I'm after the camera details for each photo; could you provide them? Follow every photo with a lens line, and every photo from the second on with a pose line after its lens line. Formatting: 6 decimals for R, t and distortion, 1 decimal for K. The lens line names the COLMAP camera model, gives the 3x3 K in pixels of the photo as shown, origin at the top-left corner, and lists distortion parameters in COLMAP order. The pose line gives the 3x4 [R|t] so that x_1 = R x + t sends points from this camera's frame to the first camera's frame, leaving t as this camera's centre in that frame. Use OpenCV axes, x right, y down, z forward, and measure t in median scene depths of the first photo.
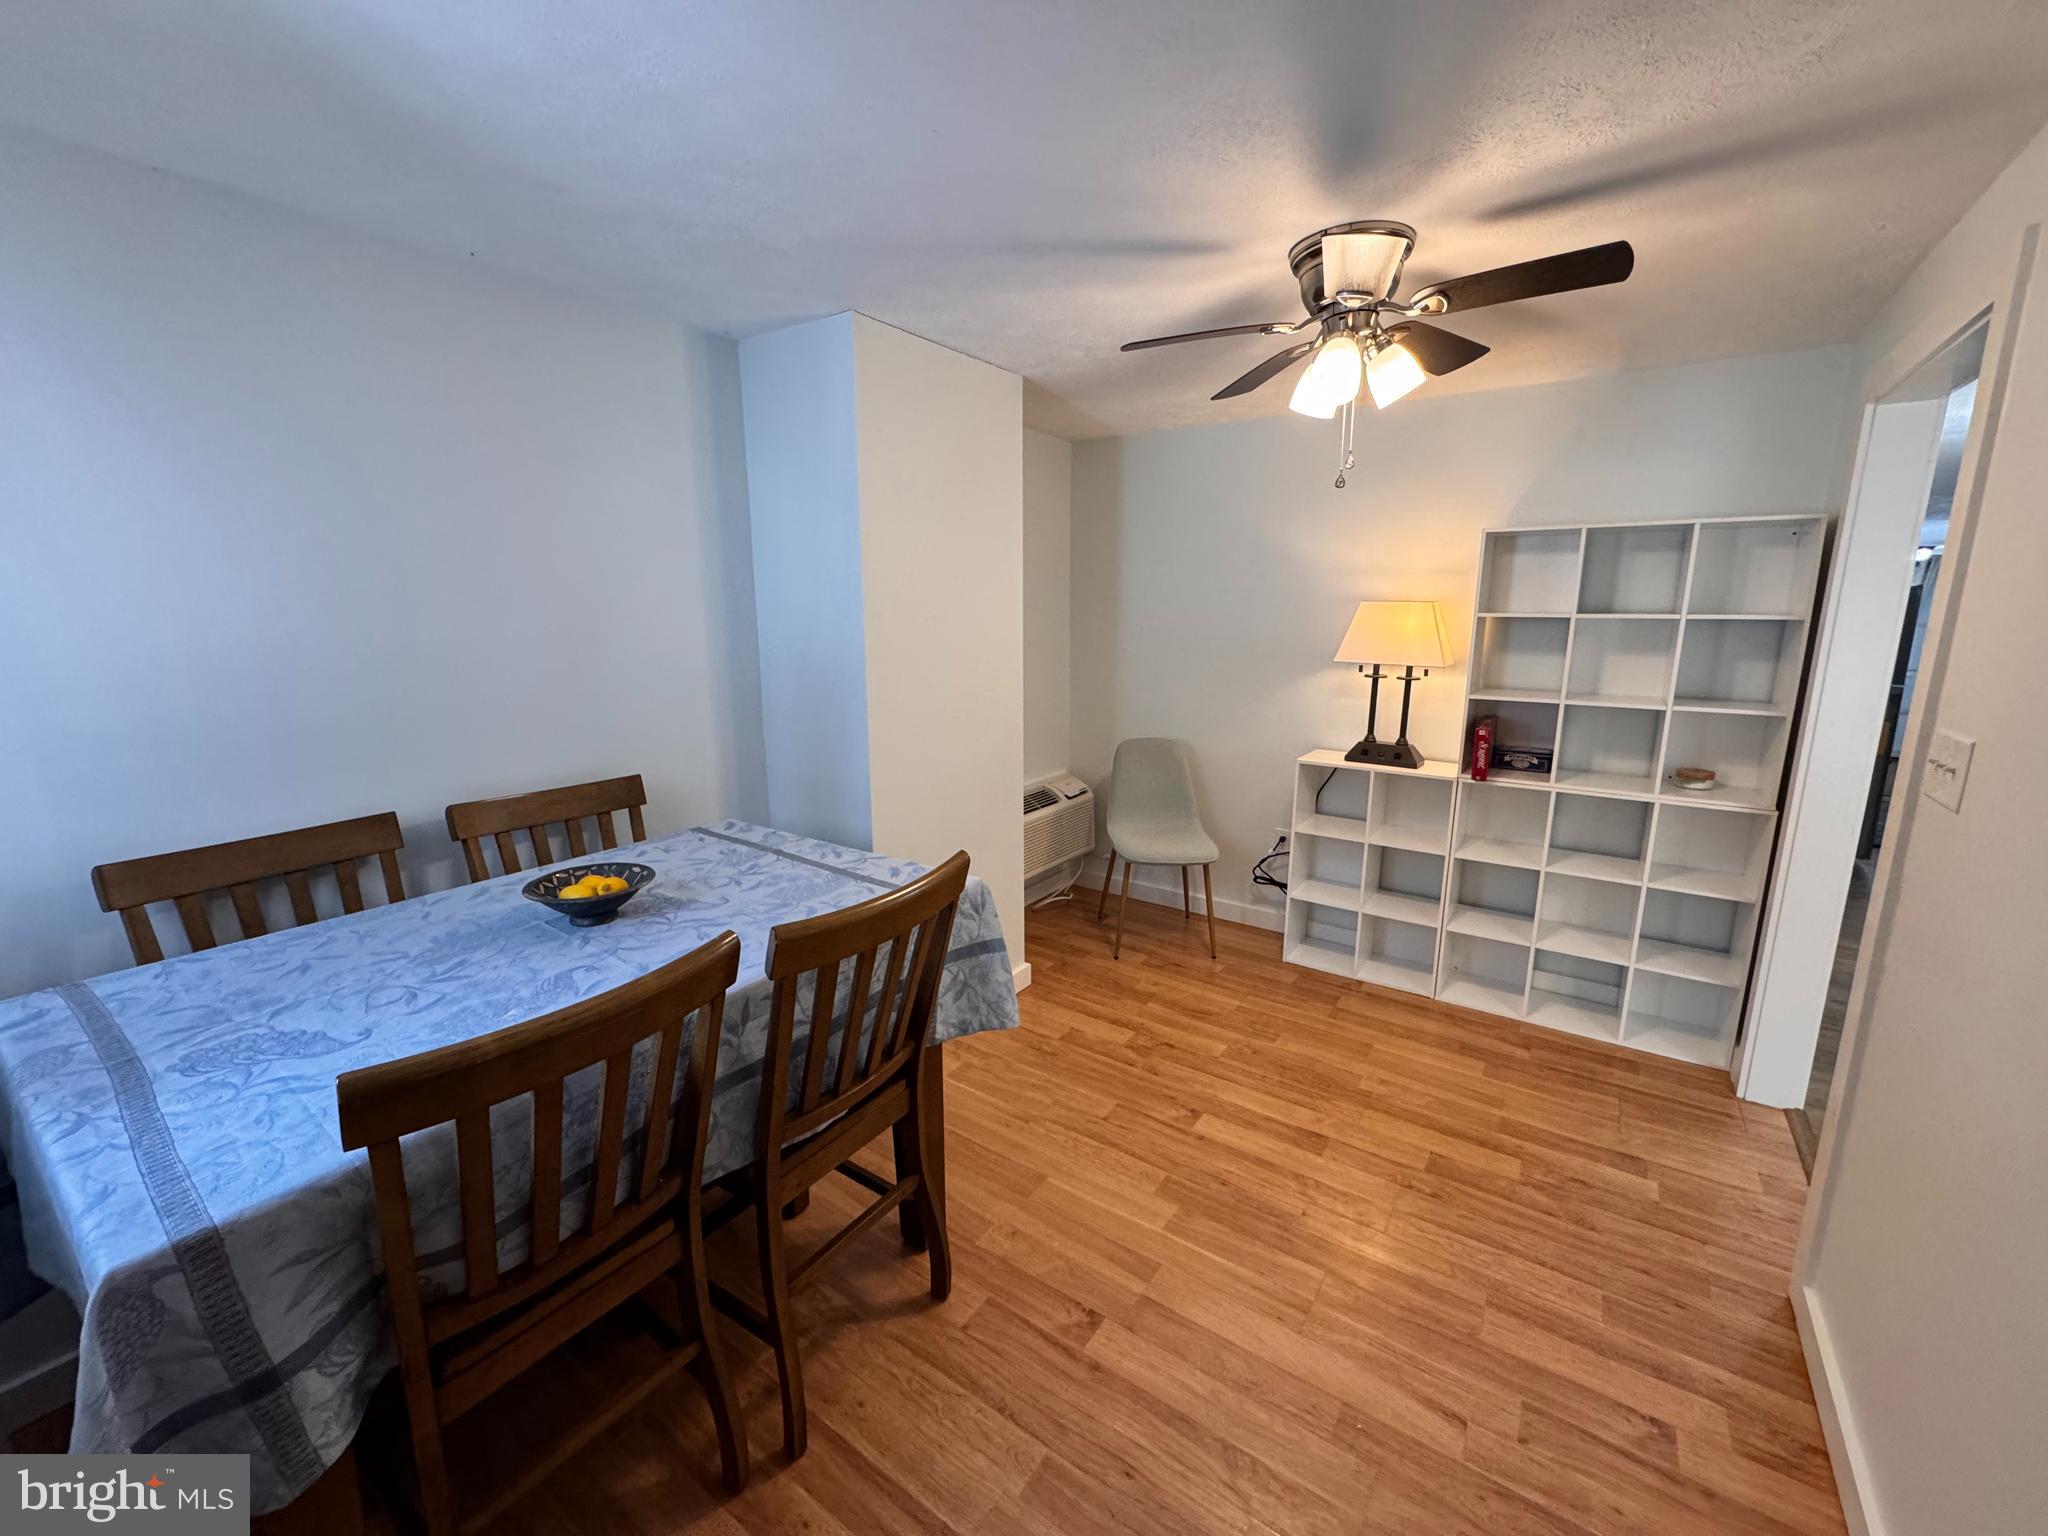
lens RADIAL K [[813.3, 0, 1023.4], [0, 813.3, 769.4], [0, 0, 1]] dist [-0.004477, 0.000570]
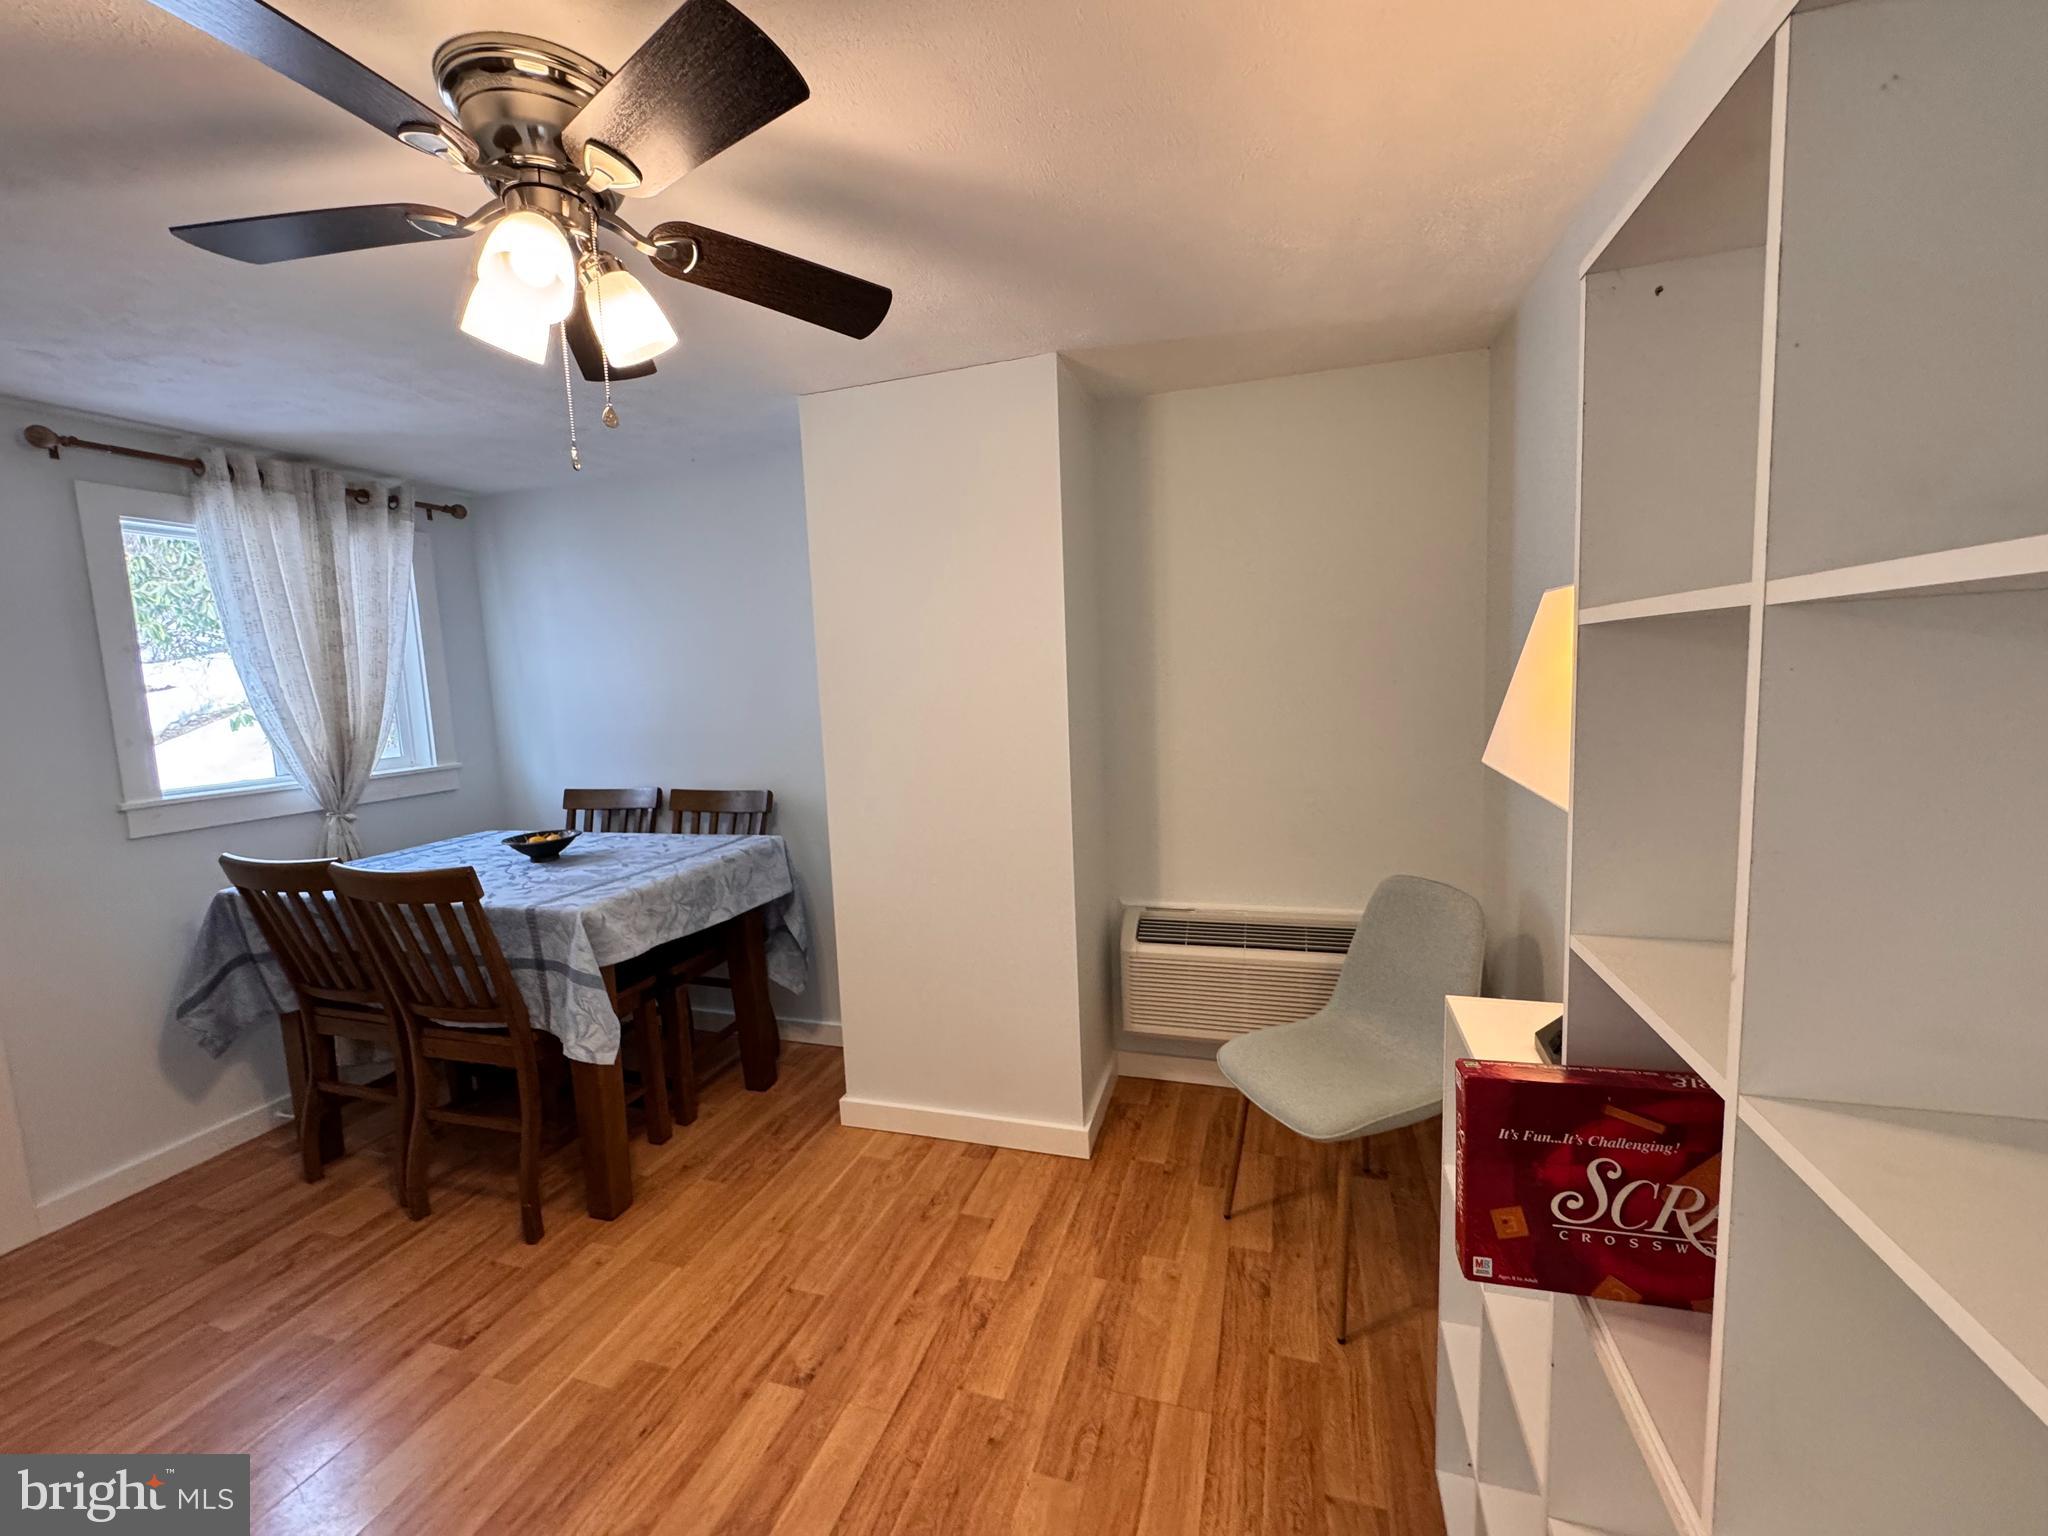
lens RADIAL K [[813.3, 0, 1026.0], [0, 813.3, 761.6], [0, 0, 1]] dist [-0.004477, 0.000570]
pose [[0.306019, 0.094495, -0.947324, 0.887558], [-0.147800, 0.987713, 0.050779, -0.162745], [0.940483, 0.124475, 0.316225, 0.907784]]
